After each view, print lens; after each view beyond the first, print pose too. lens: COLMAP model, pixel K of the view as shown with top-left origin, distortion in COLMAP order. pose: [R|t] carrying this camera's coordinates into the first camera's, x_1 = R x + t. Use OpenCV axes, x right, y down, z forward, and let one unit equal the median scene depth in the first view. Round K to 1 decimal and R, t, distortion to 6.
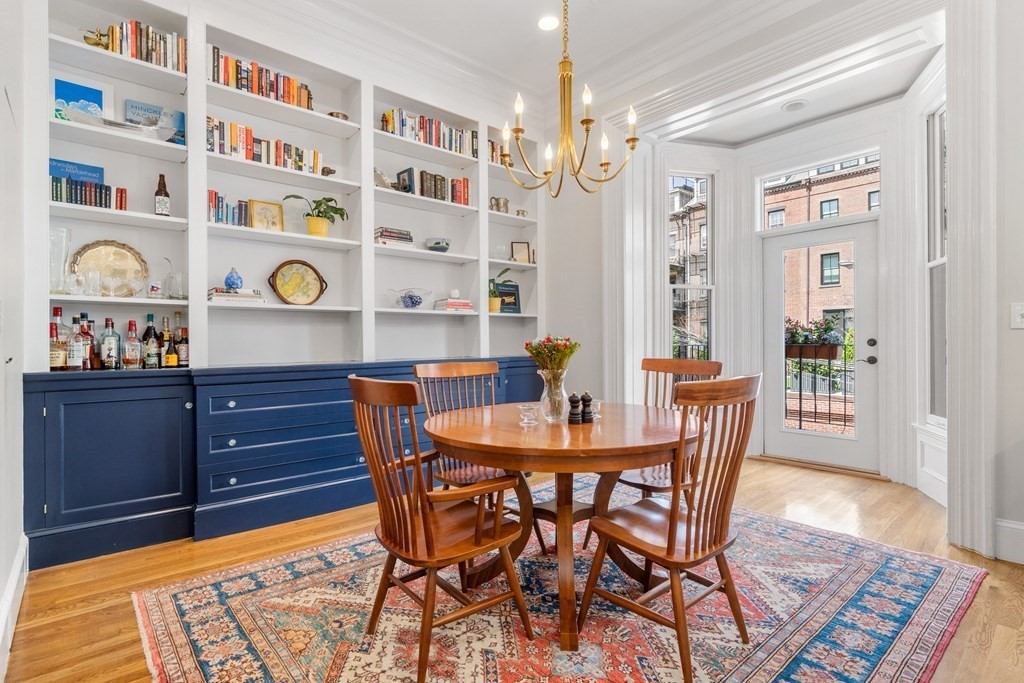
lens RADIAL K [[497.5, 0, 512.2], [0, 497.5, 340.0], [0, 0, 1]] dist [-0.001311, -0.000541]
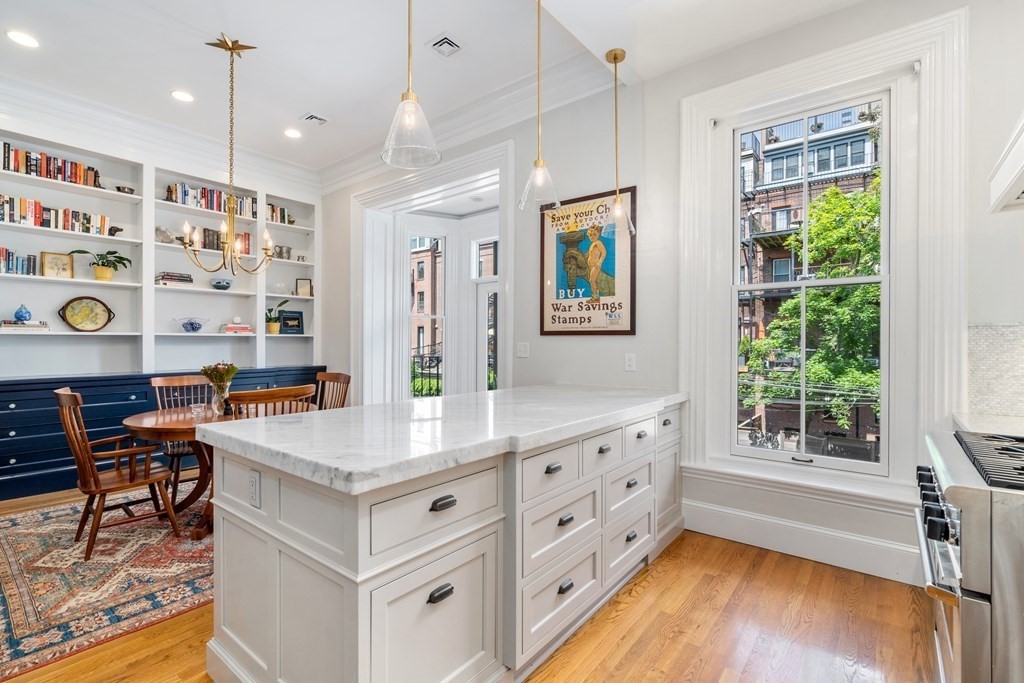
lens RADIAL K [[476.2, 0, 517.4], [0, 476.2, 340.0], [0, 0, 1]] dist [0.005000, -0.001372]
pose [[0.984886, 0.010749, 0.172868, 0.487458], [-0.010789, 0.999942, -0.000710, -0.057661], [-0.172866, -0.001166, 0.984945, -0.461672]]
